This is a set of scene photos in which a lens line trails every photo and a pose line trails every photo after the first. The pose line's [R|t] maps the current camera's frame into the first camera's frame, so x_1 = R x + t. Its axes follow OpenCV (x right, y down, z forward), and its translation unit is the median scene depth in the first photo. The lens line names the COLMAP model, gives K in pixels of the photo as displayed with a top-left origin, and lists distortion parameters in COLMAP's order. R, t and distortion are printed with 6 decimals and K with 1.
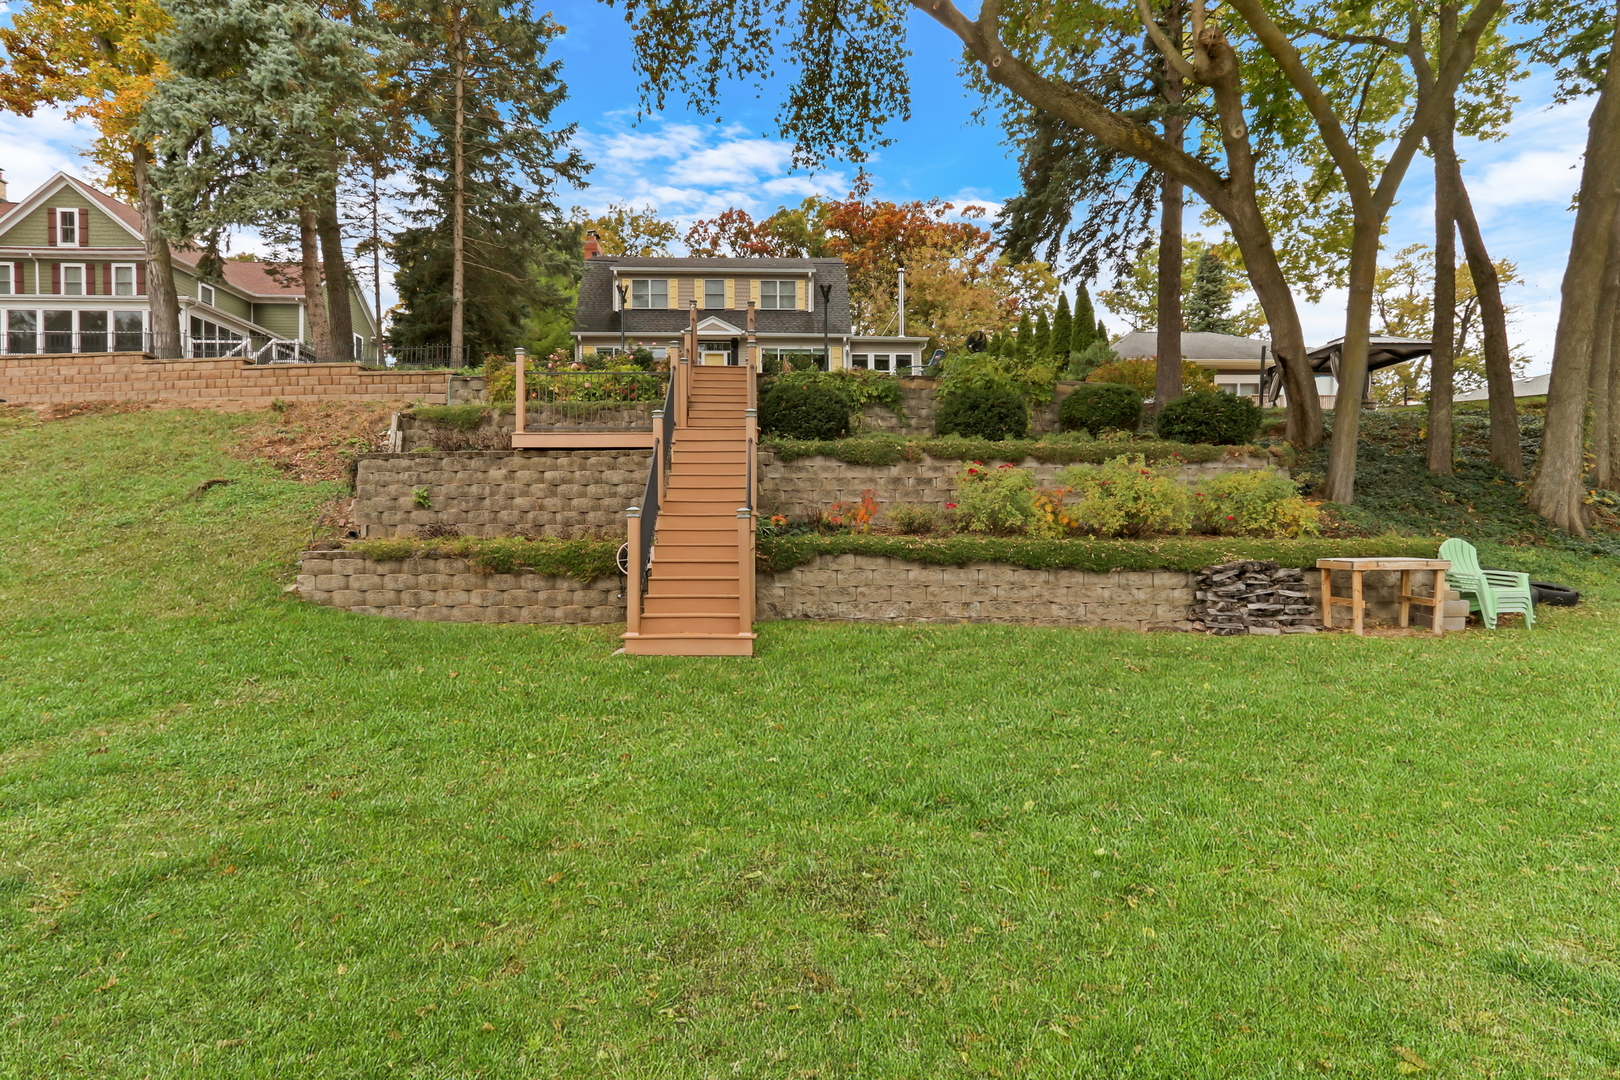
lens RADIAL K [[761.3, 0, 807.3], [0, 761.3, 542.7], [0, 0, 1]] dist [0.001467, 0.001660]
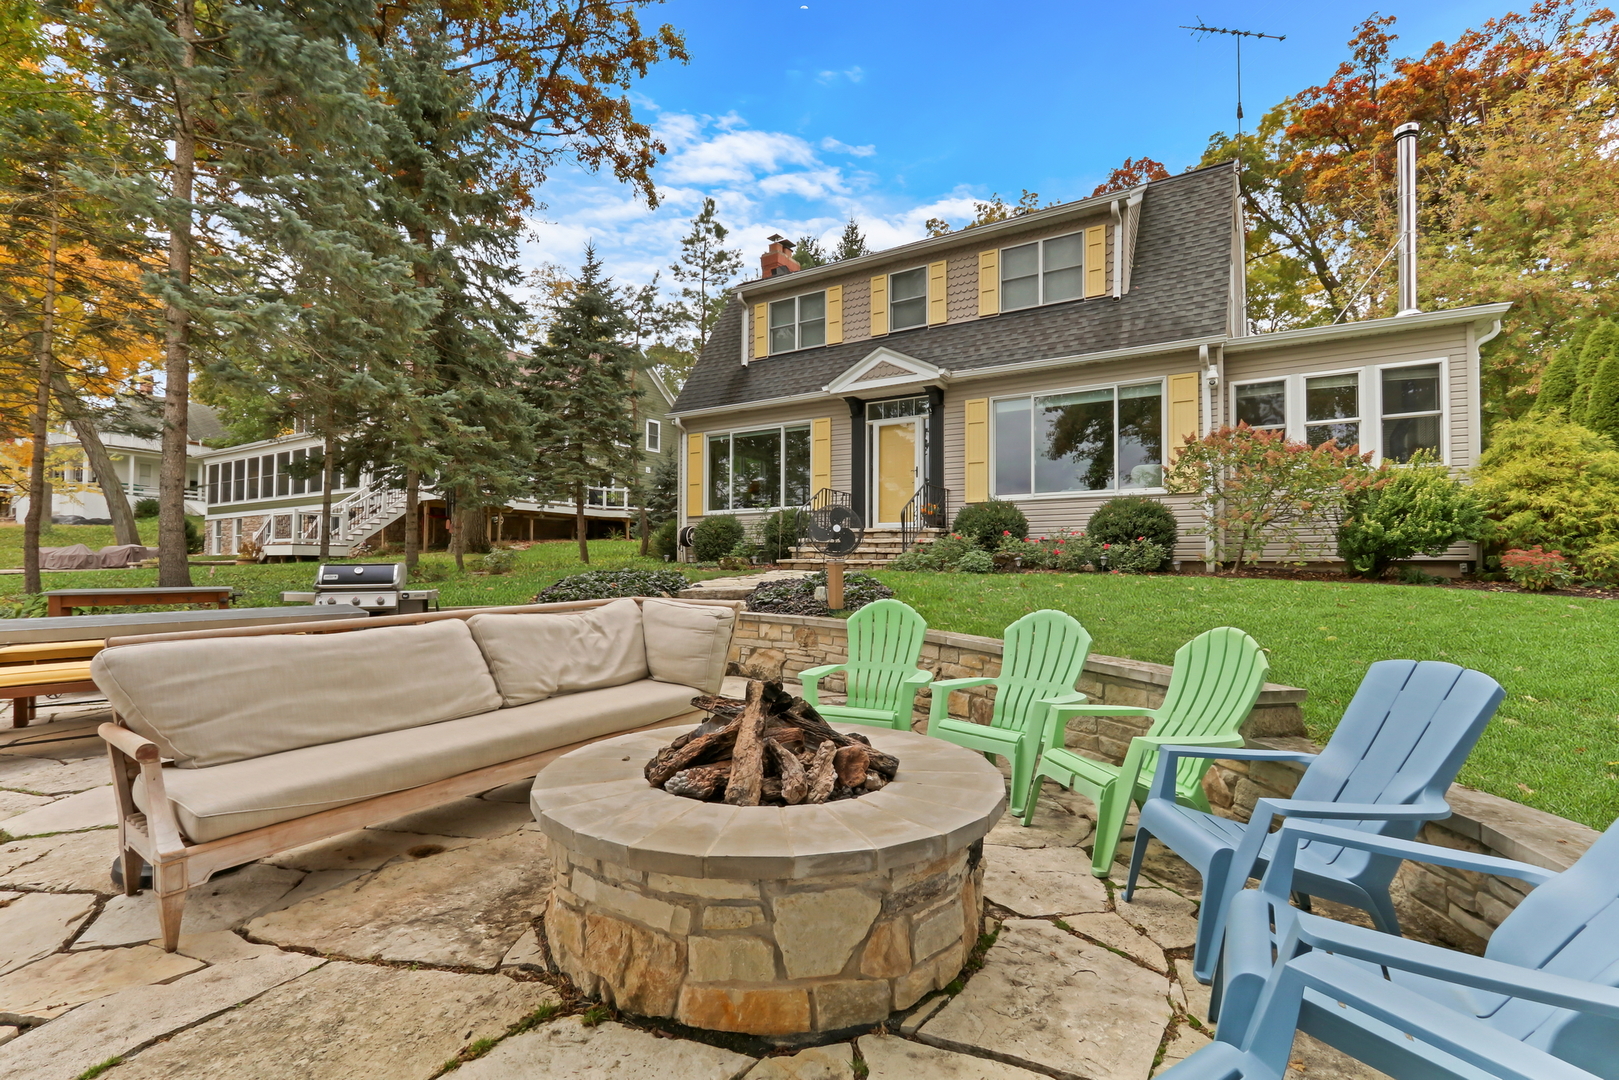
lens RADIAL K [[760.8, 0, 793.1], [0, 760.8, 552.5], [0, 0, 1]] dist [0.001467, 0.001660]
pose [[0.807866, -0.000602, -0.589366, 0.283920], [-0.011770, 0.999784, -0.017155, -0.418639], [0.589249, 0.020796, 0.807684, 1.524390]]
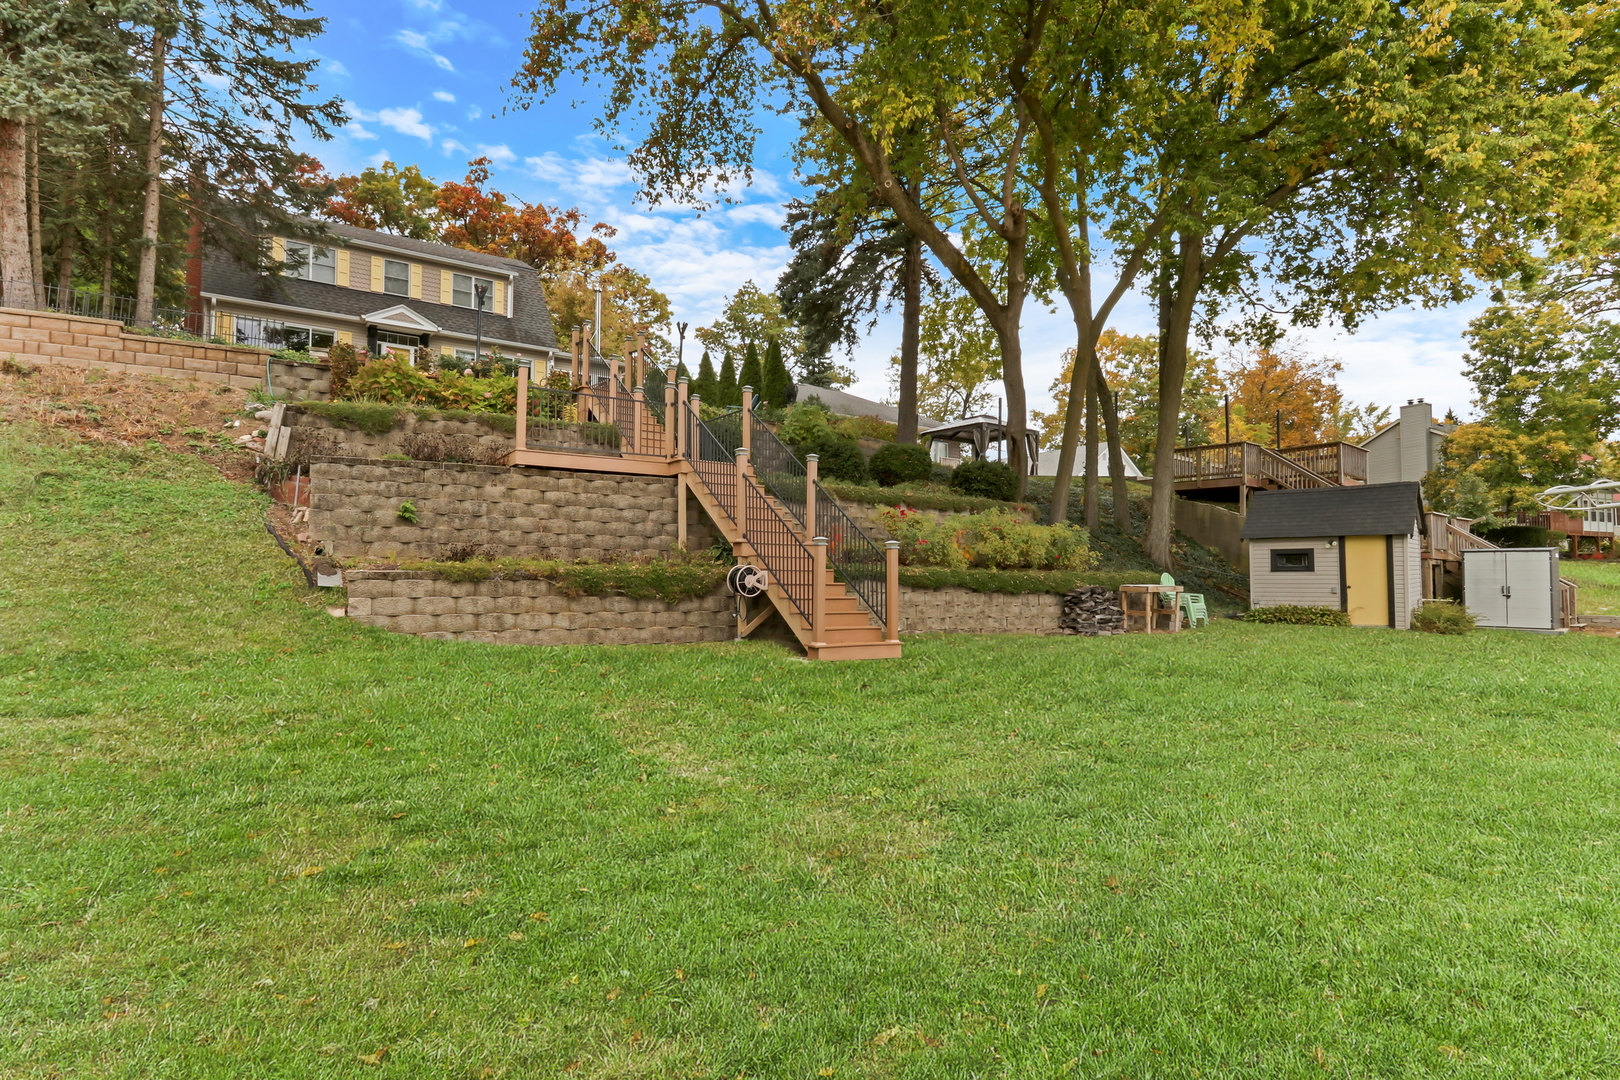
lens RADIAL K [[844.5, 0, 786.3], [0, 844.5, 537.9], [0, 0, 1]] dist [-0.004250, 0.000700]
pose [[0.848521, 0.035143, 0.527994, -0.645507], [-0.011507, 0.998782, -0.047986, 0.012685], [-0.529037, 0.034641, 0.847892, -0.060228]]
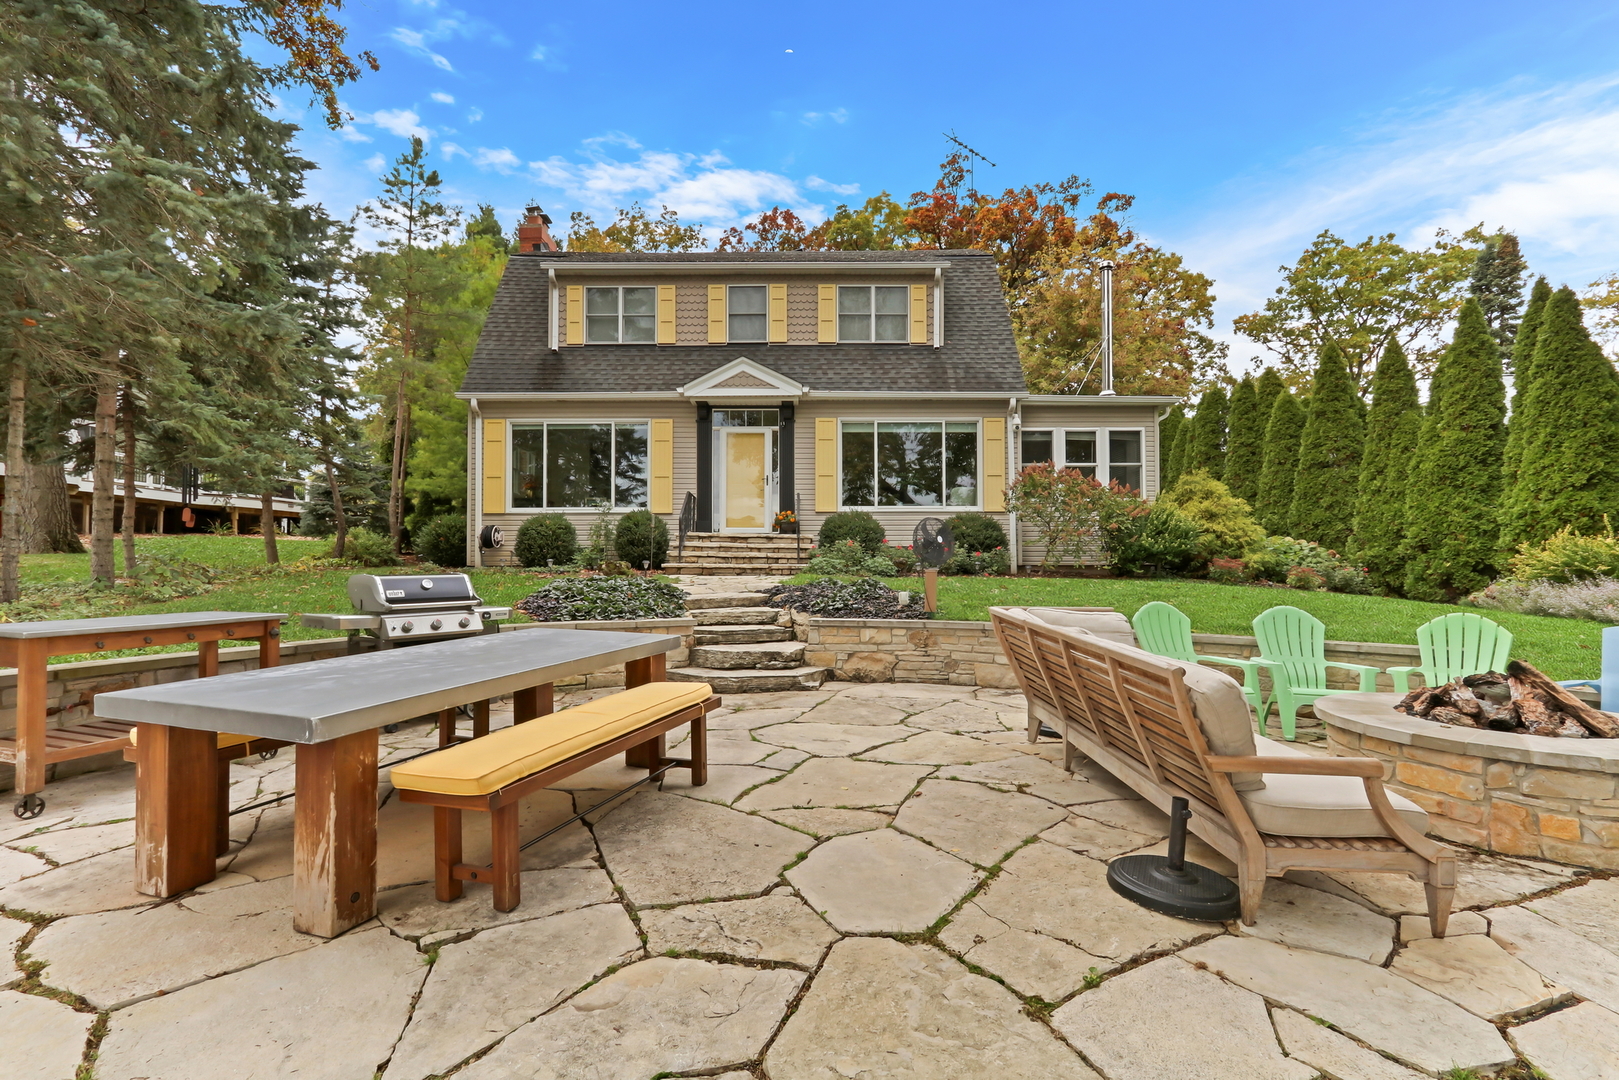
lens RADIAL K [[760.8, 0, 805.8], [0, 760.8, 548.3], [0, 0, 1]] dist [0.001467, 0.001660]
pose [[0.998642, 0.005050, -0.051844, -0.150853], [-0.006576, 0.999549, -0.029297, -0.419977], [0.051672, 0.029598, 0.998225, 1.348946]]
